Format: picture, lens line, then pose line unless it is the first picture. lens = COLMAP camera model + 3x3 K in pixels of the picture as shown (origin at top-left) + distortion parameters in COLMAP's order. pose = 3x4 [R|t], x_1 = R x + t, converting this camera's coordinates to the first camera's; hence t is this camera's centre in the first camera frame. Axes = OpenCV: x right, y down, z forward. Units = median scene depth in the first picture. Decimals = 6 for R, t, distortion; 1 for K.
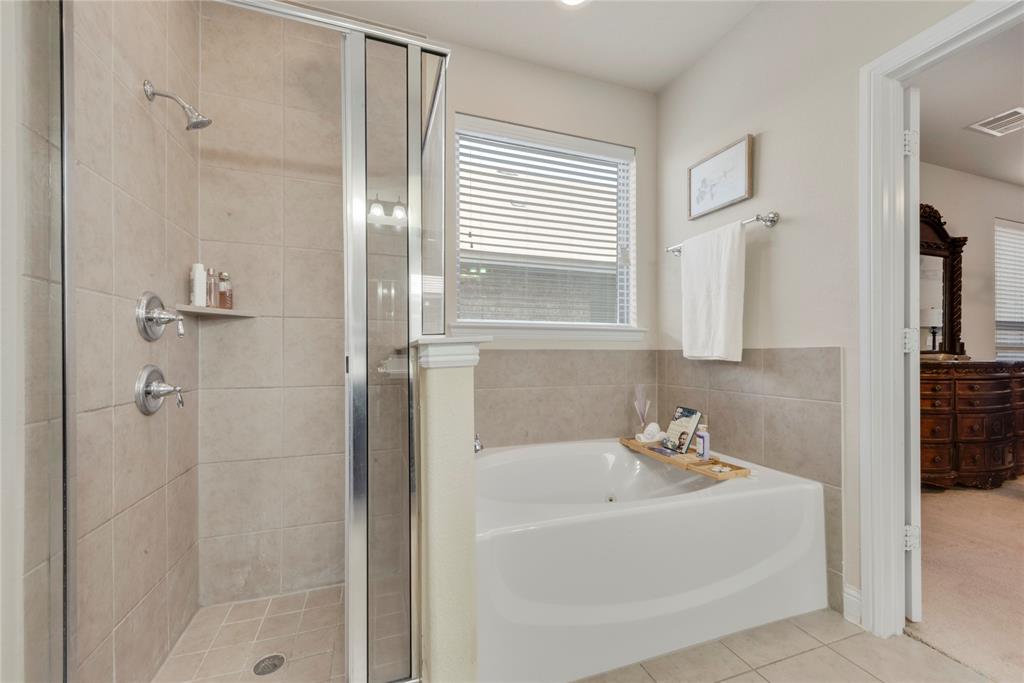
lens RADIAL K [[398.5, 0, 513.8], [0, 398.5, 347.6], [0, 0, 1]] dist [0.009464, 0.000040]
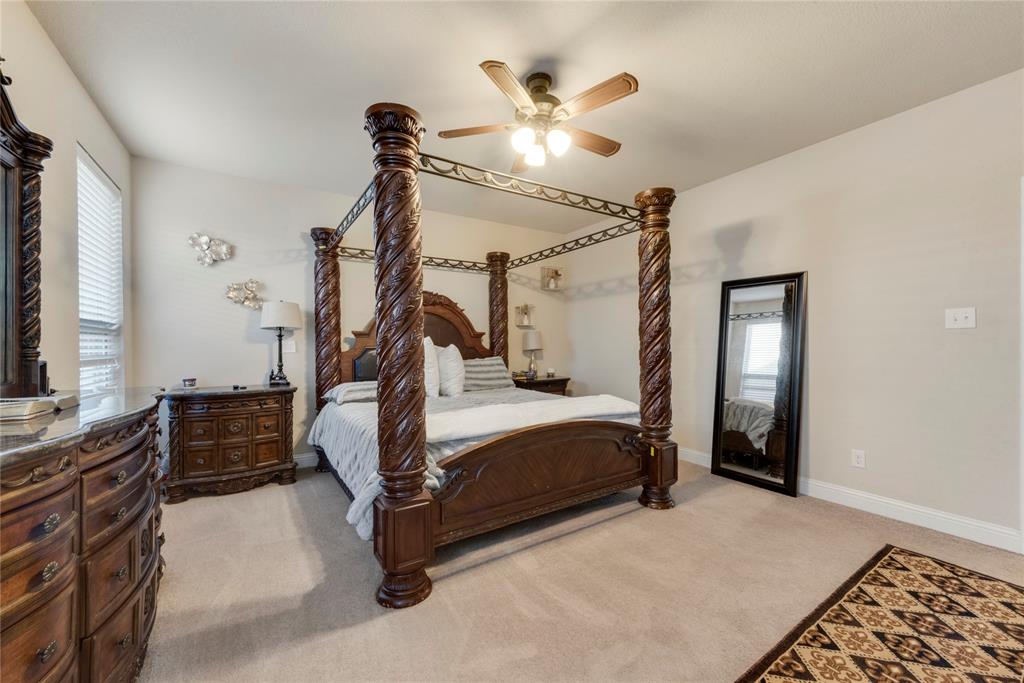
lens RADIAL K [[398.5, 0, 513.8], [0, 398.5, 347.6], [0, 0, 1]] dist [0.009464, 0.000040]
pose [[-0.226390, -0.002716, 0.974033, 0.530047], [0.003281, 0.999988, 0.003550, -0.030077], [-0.974031, 0.003999, -0.226378, 0.573565]]
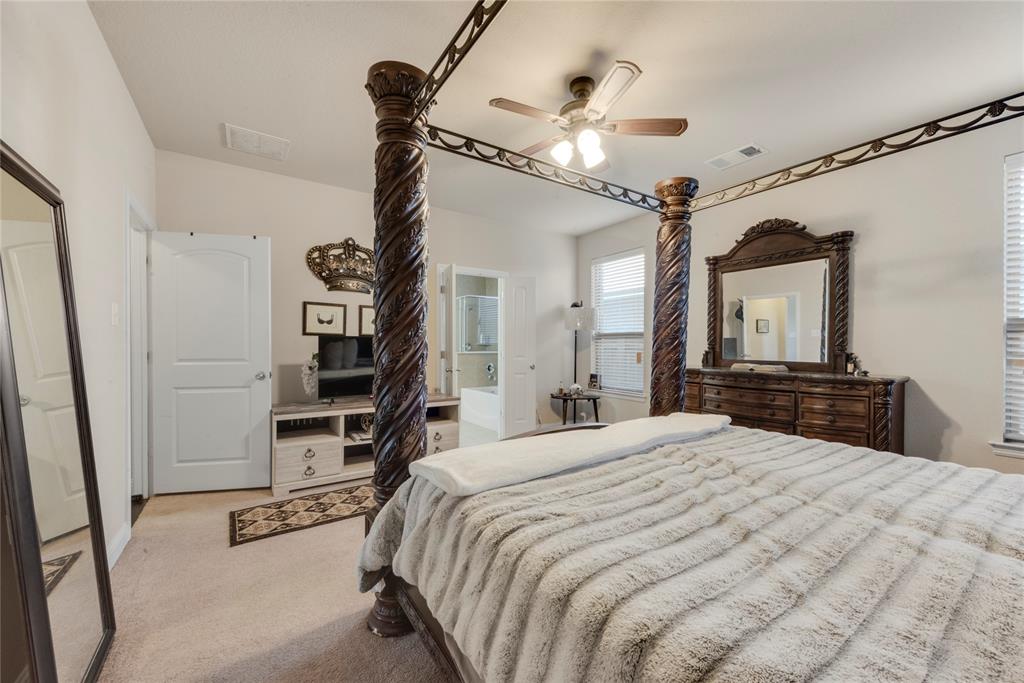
lens RADIAL K [[398.5, 0, 513.8], [0, 398.5, 347.6], [0, 0, 1]] dist [0.009464, 0.000040]
pose [[0.255019, 0.007428, -0.966908, 1.766652], [-0.001738, 0.999972, 0.007223, -0.030968], [0.966935, -0.000162, 0.255024, 0.109400]]
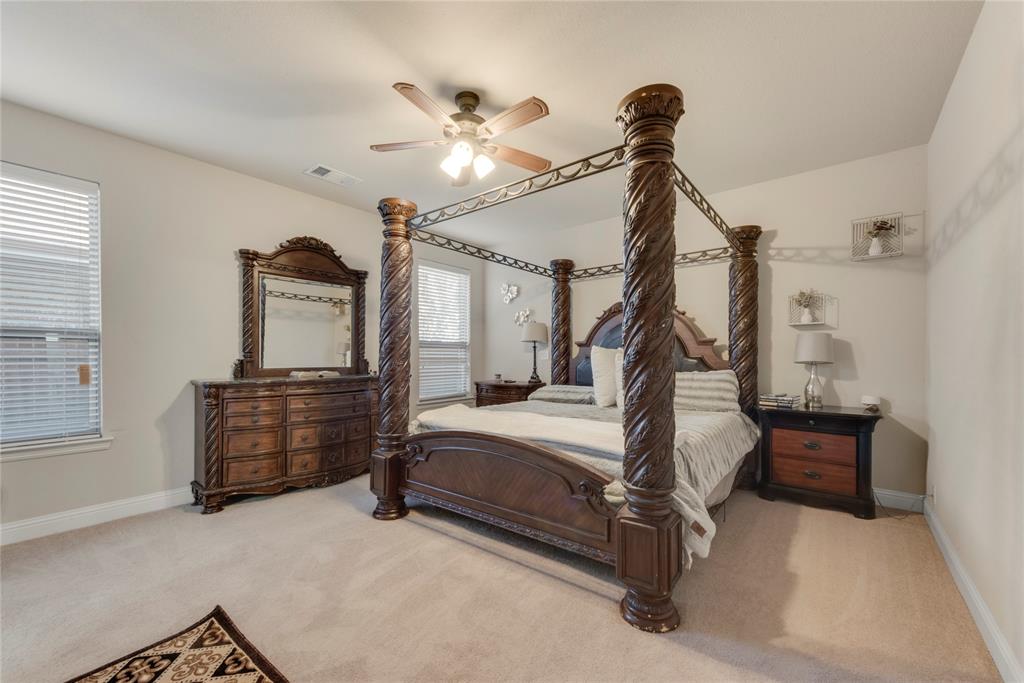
lens RADIAL K [[402.5, 0, 512.0], [0, 402.5, 353.1], [0, 0, 1]] dist [0.016075, -0.000060]
pose [[0.843800, 0.007826, 0.536601, 0.842815], [-0.005979, 0.999969, -0.005183, -0.028878], [-0.536625, 0.001165, 0.843820, -0.228108]]
